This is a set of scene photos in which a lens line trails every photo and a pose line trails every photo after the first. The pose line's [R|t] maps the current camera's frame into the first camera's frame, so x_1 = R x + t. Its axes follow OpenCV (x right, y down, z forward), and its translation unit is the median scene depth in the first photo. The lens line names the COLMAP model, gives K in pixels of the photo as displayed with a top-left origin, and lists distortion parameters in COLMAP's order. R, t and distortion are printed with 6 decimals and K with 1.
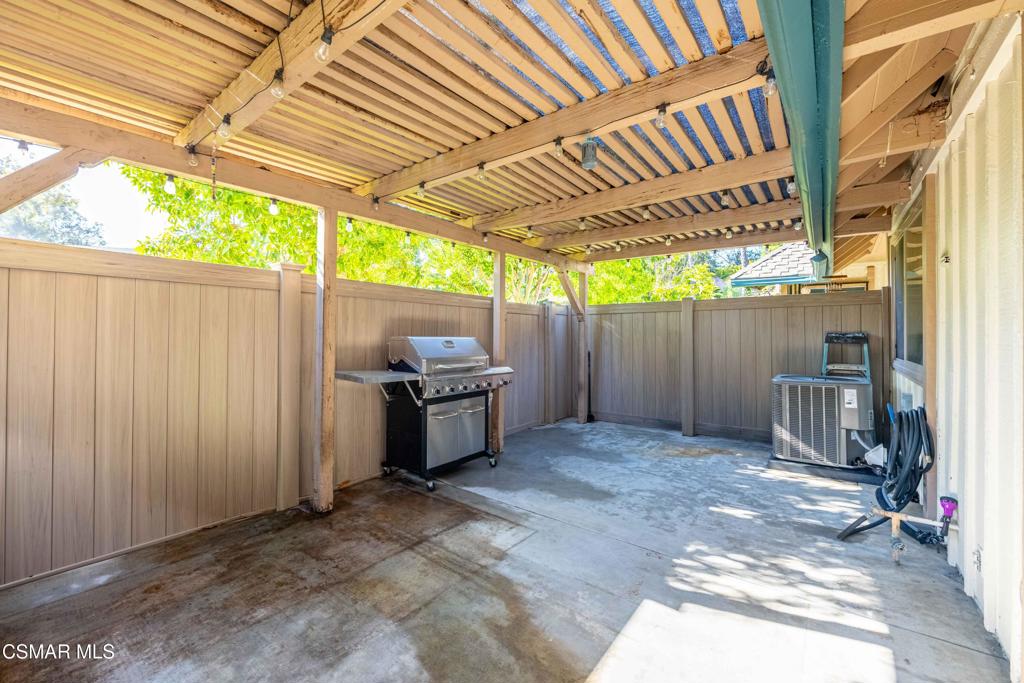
lens RADIAL K [[416.0, 0, 513.4], [0, 416.0, 334.9], [0, 0, 1]] dist [-0.006222, -0.000963]
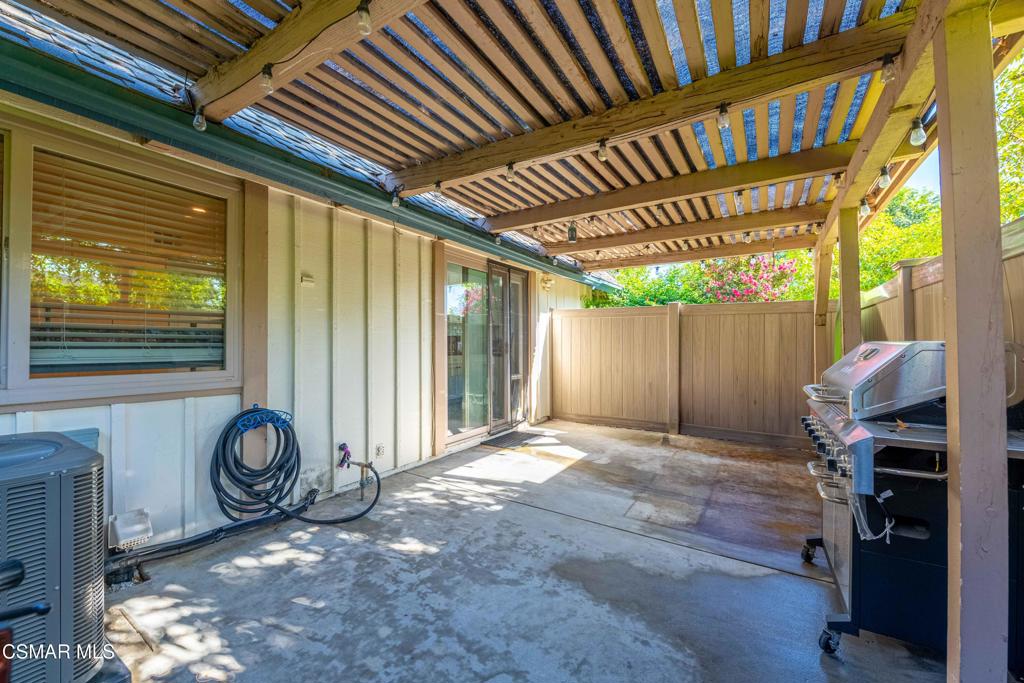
lens RADIAL K [[416.0, 0, 510.4], [0, 416.0, 338.5], [0, 0, 1]] dist [-0.006222, -0.000963]
pose [[-0.994869, -0.008369, -0.100828, 0.421720], [-0.007433, 0.999926, -0.009656, 0.009876], [0.100901, -0.008857, -0.994857, 1.845811]]
